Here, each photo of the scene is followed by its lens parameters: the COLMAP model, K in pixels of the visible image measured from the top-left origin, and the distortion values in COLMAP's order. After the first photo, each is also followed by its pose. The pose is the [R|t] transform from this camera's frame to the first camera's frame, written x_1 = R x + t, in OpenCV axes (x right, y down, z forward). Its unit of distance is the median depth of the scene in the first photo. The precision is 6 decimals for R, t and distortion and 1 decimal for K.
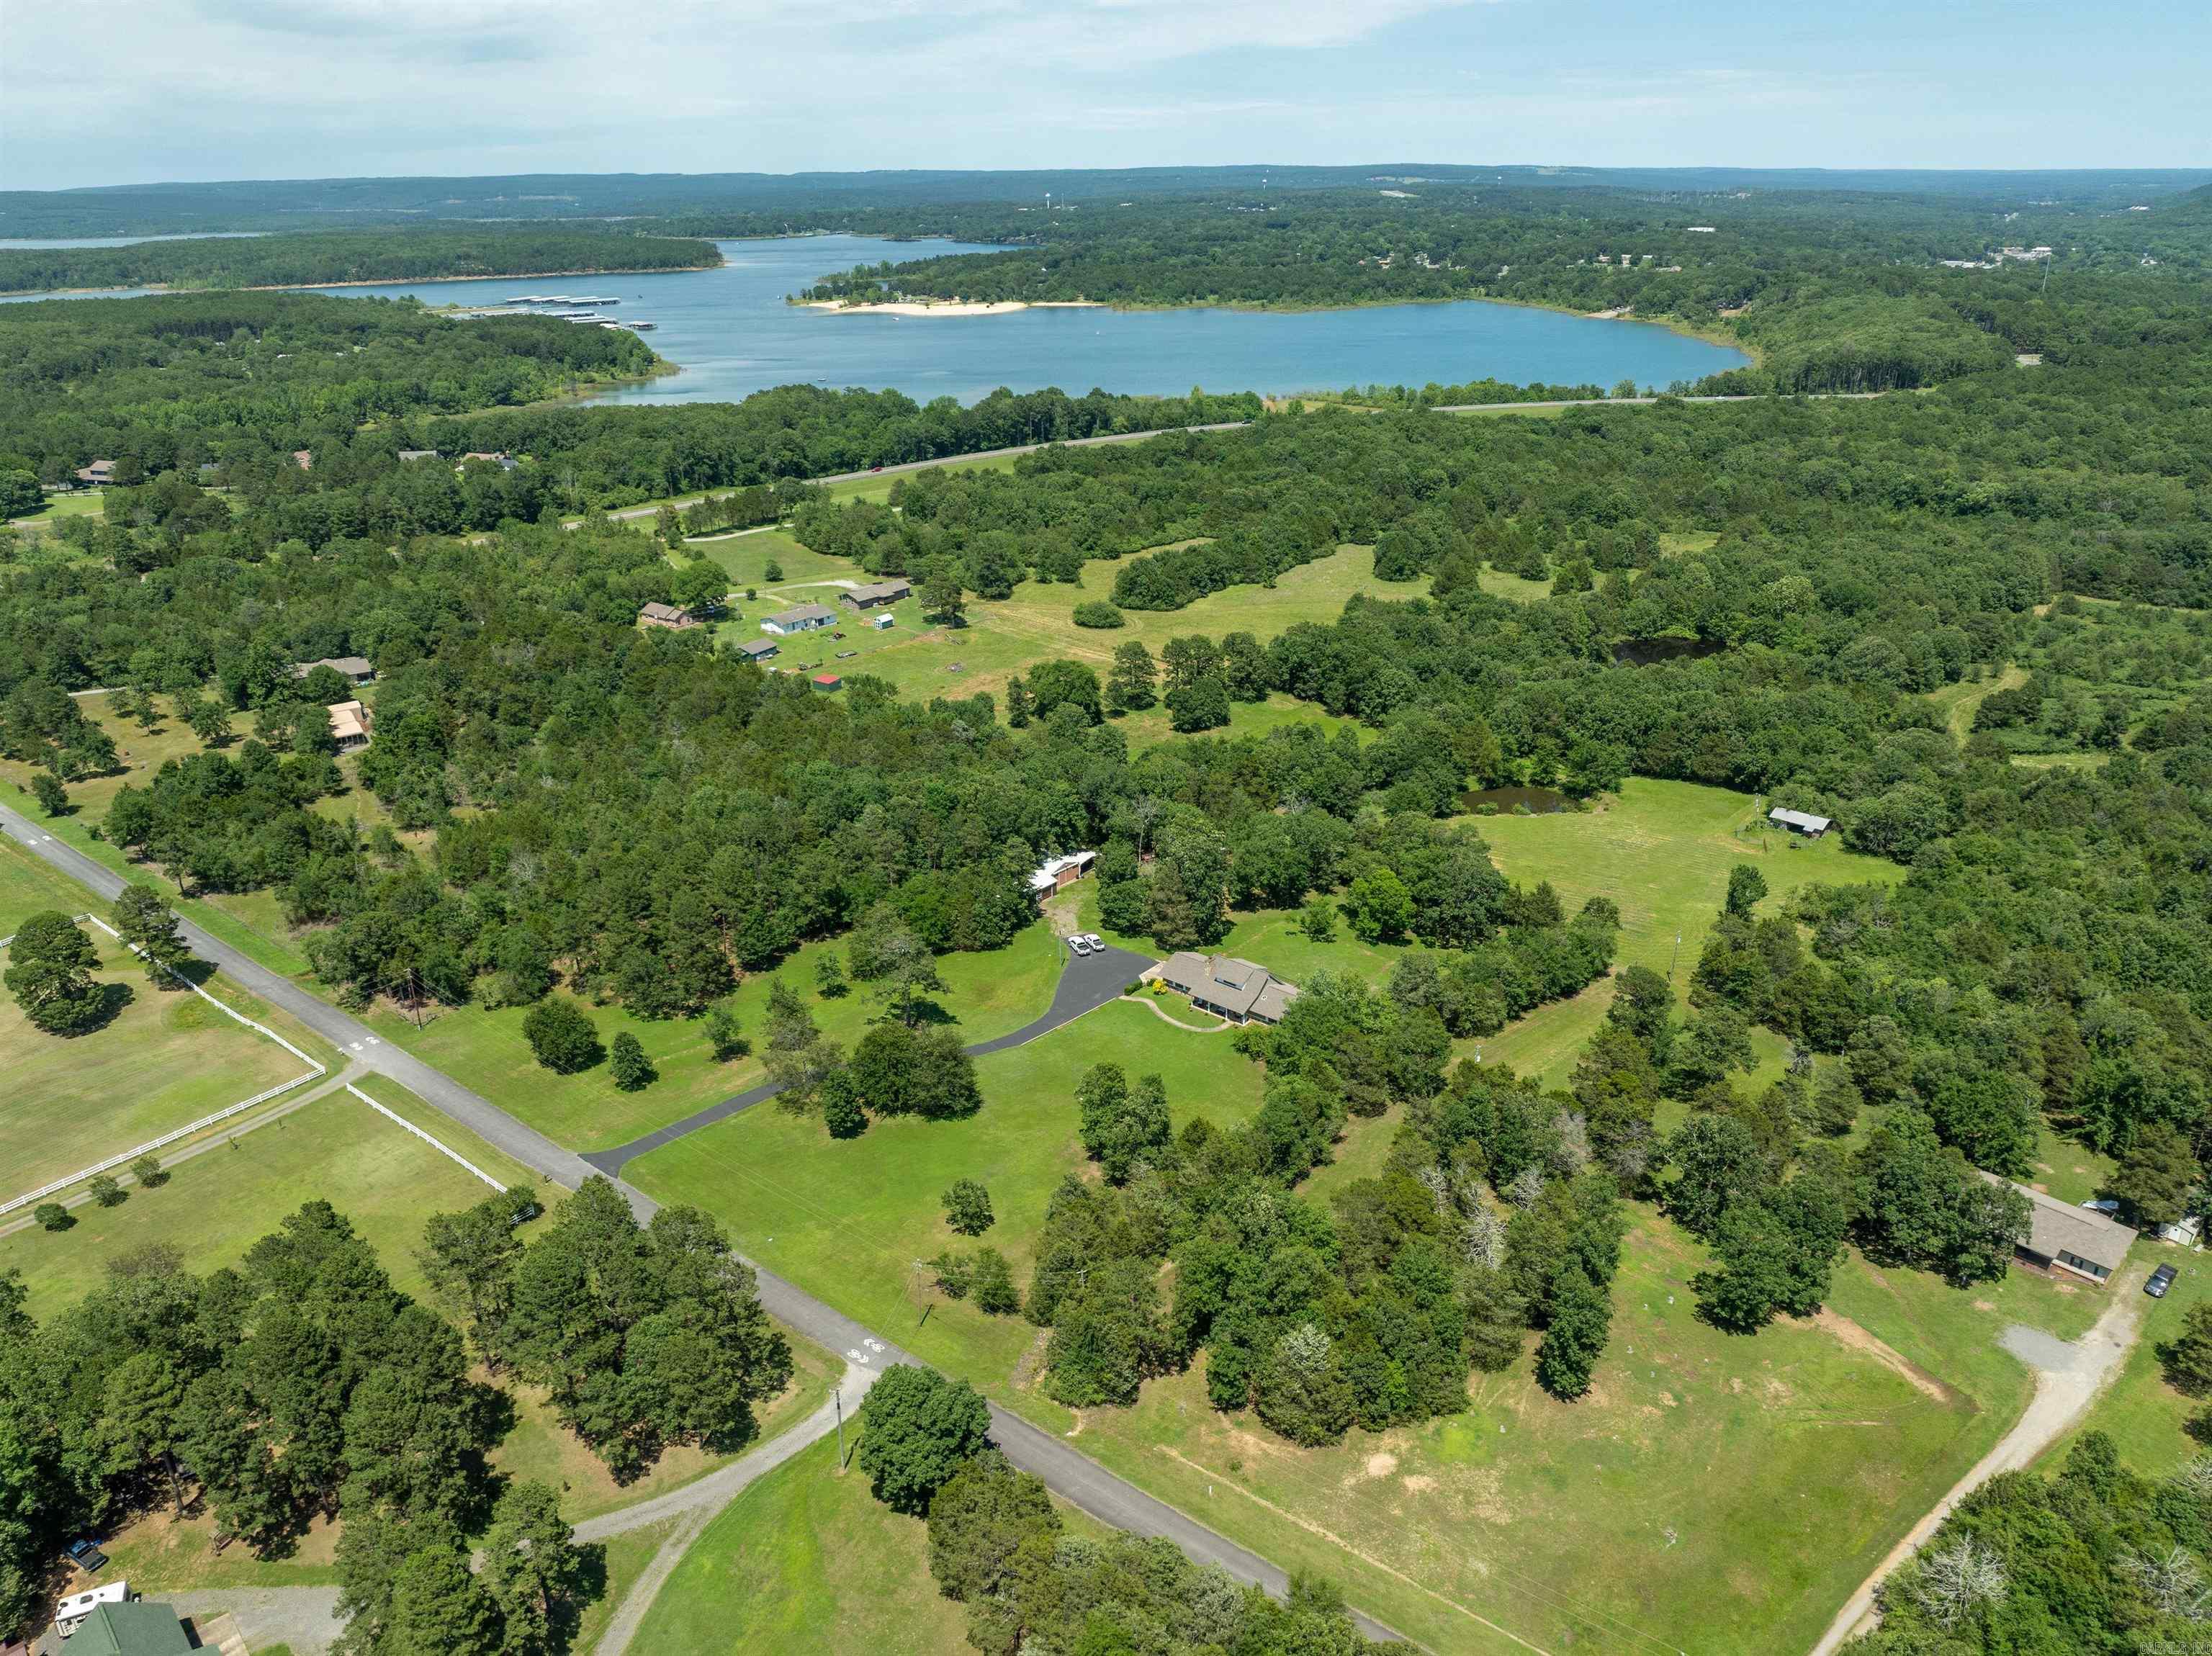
lens RADIAL K [[1572.2, 0, 1105.6], [0, 1572.2, 830.5], [0, 0, 1]] dist [-0.042624, 0.010880]
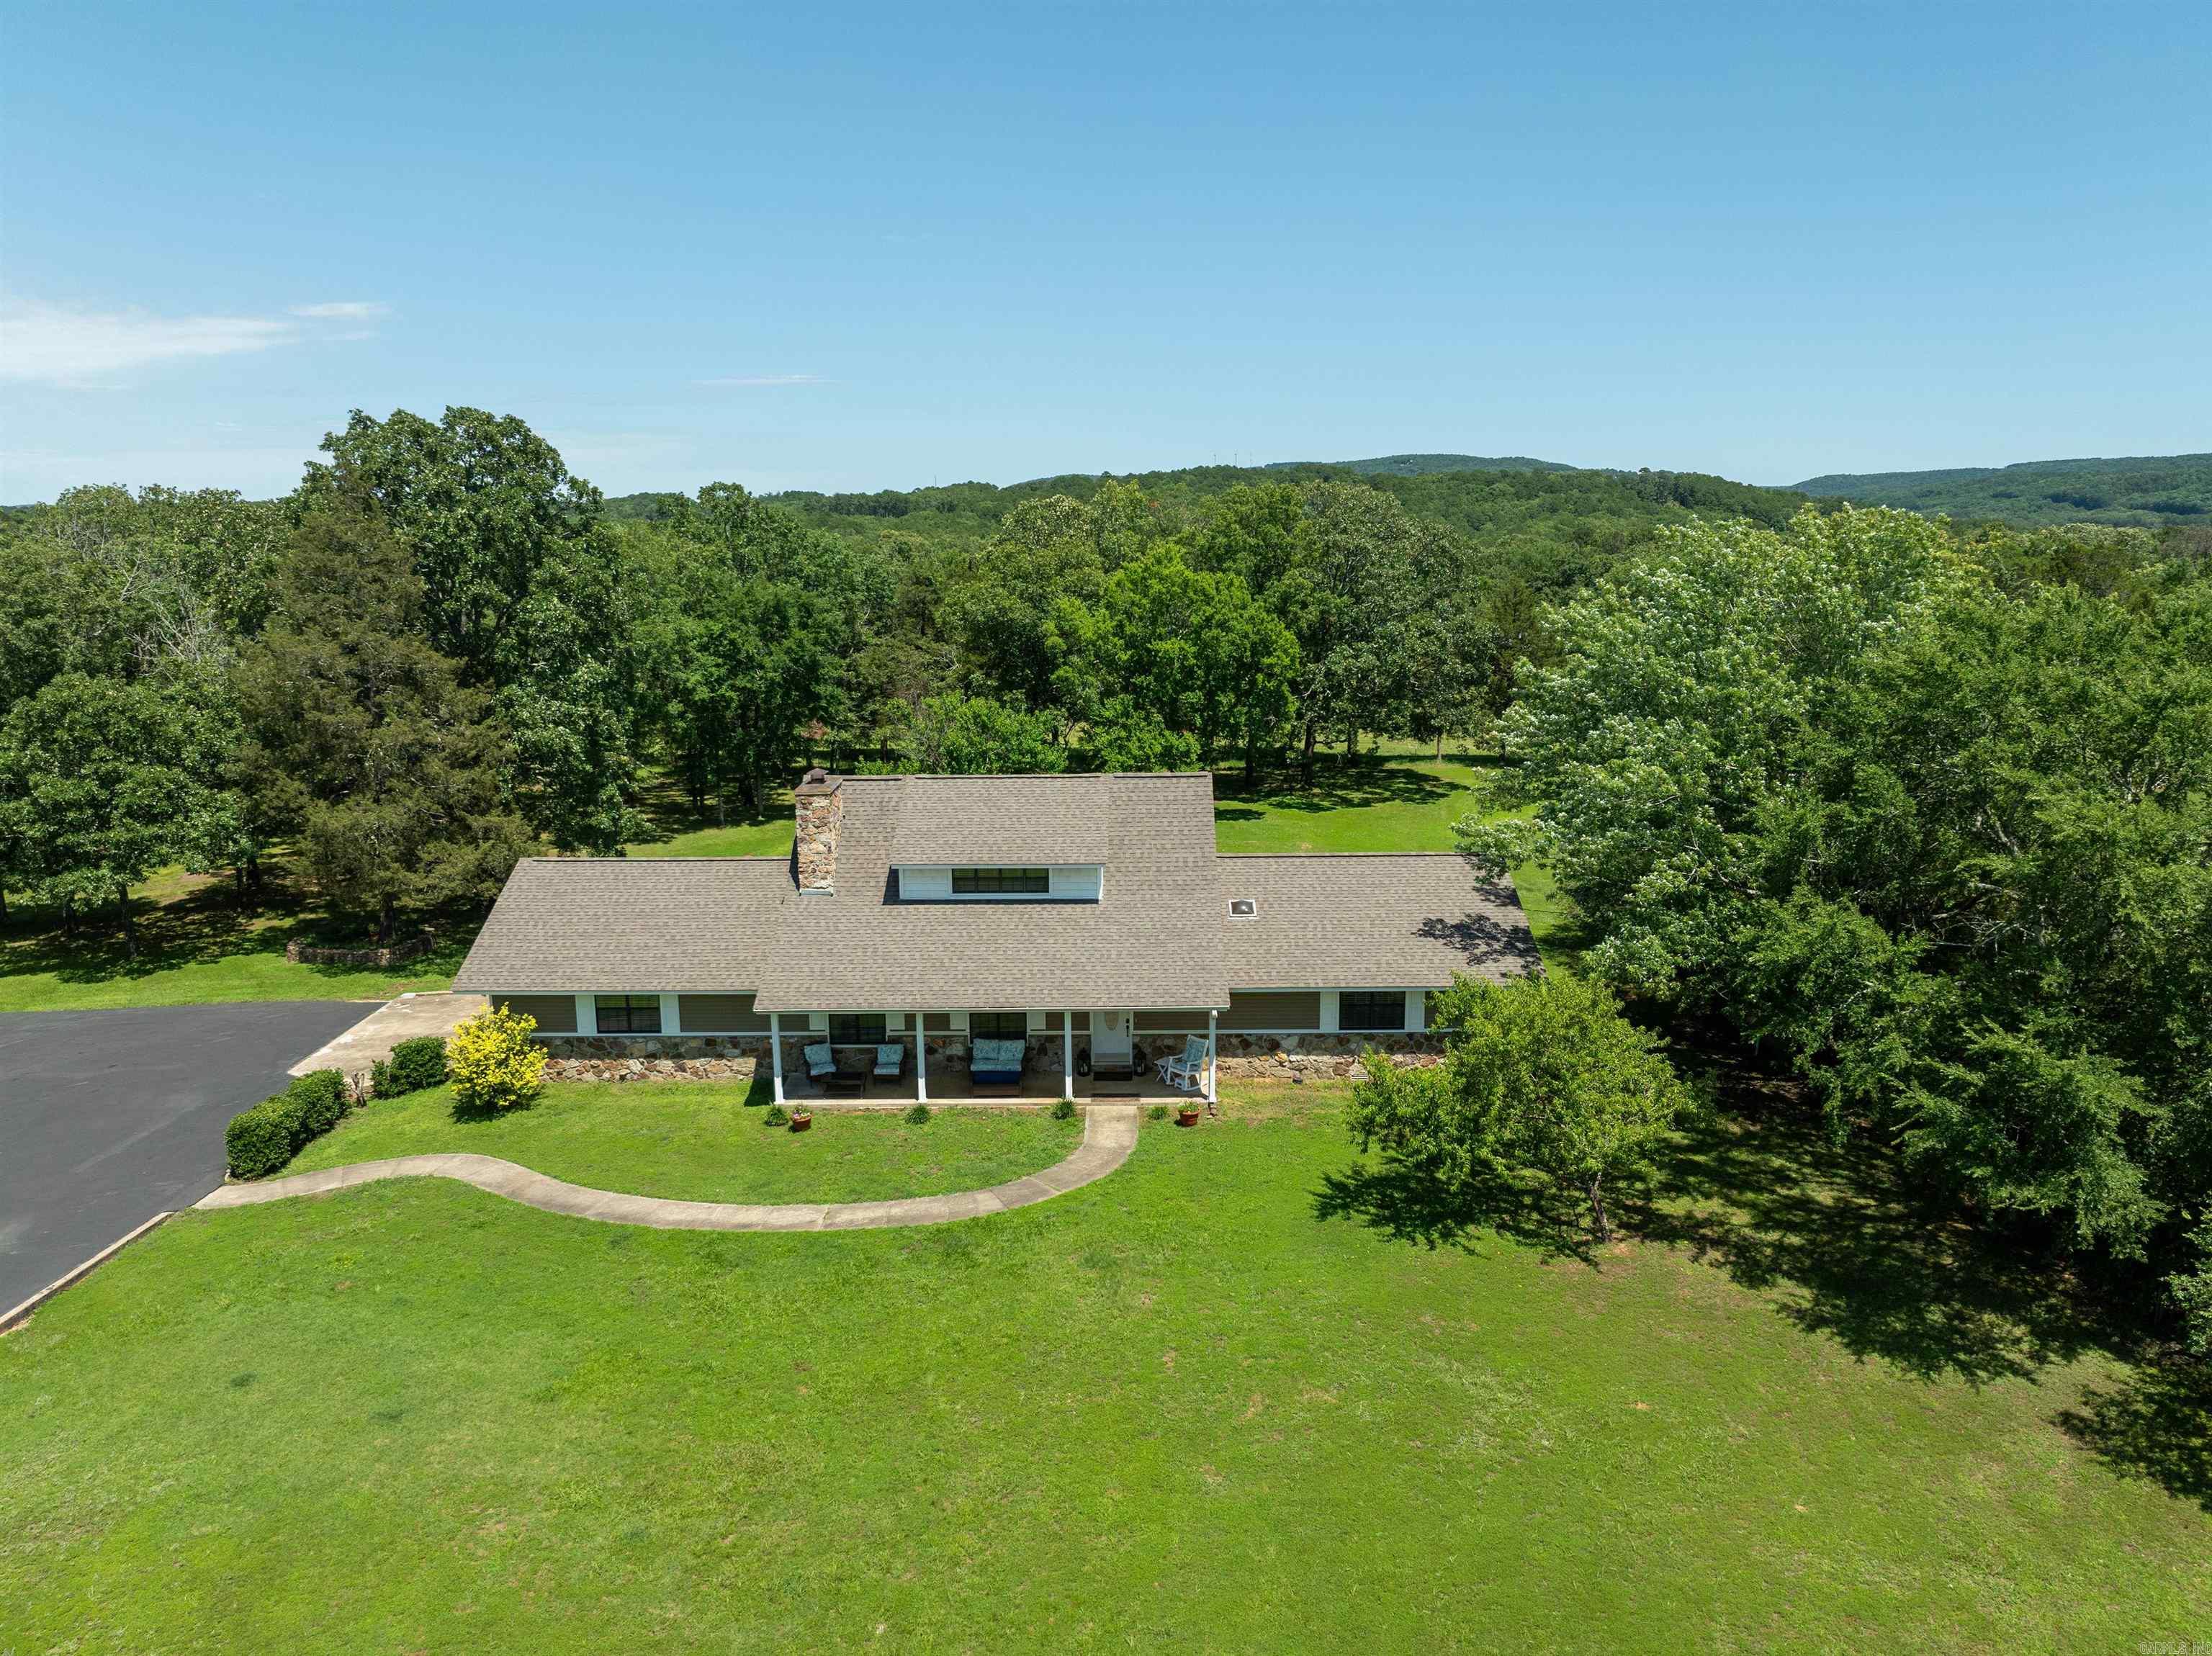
lens RADIAL K [[1572.2, 0, 1102.9], [0, 1572.2, 831.0], [0, 0, 1]] dist [-0.042624, 0.010880]
pose [[0.769121, -0.109008, 0.629738, -0.004488], [0.241220, 0.961980, -0.128090, 0.045161], [-0.591833, 0.250422, 0.766174, 0.344900]]
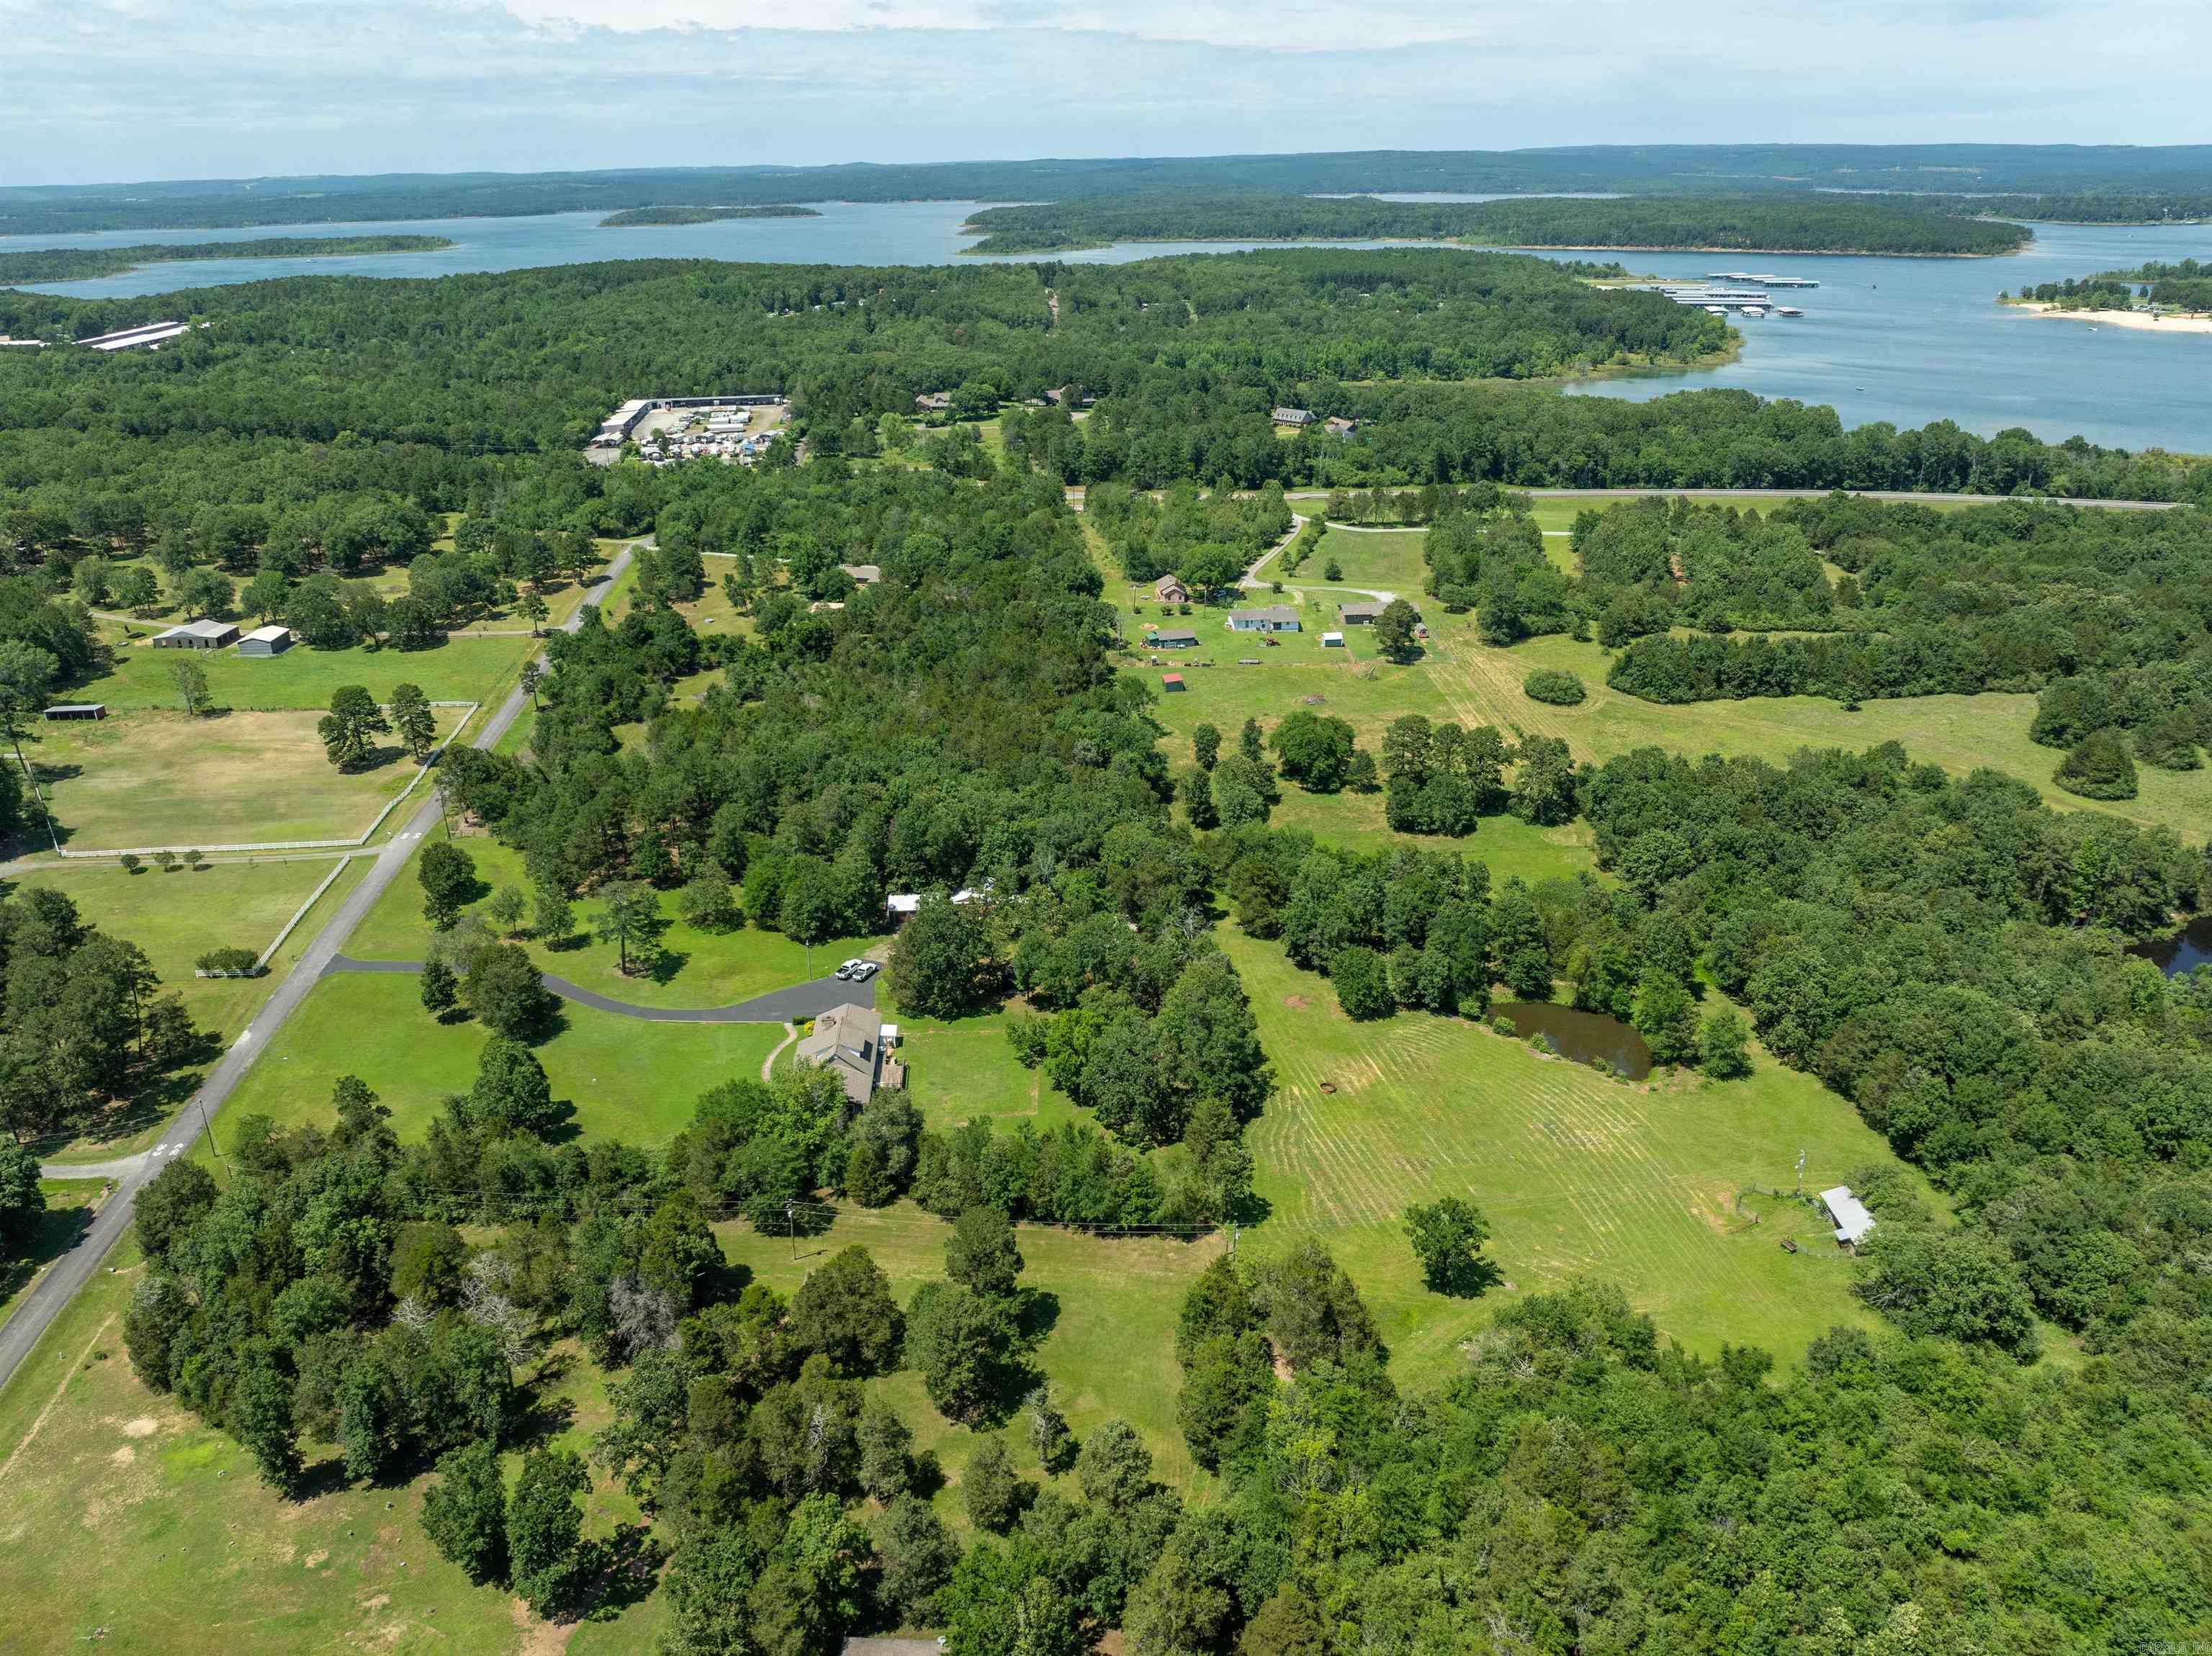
lens RADIAL K [[1572.2, 0, 1107.0], [0, 1572.2, 829.2], [0, 0, 1]] dist [-0.042624, 0.010880]
pose [[0.684691, 0.289975, -0.668664, 0.314154], [-0.277678, 0.952037, 0.128530, -0.078302], [0.673864, 0.097670, 0.732372, 0.163600]]
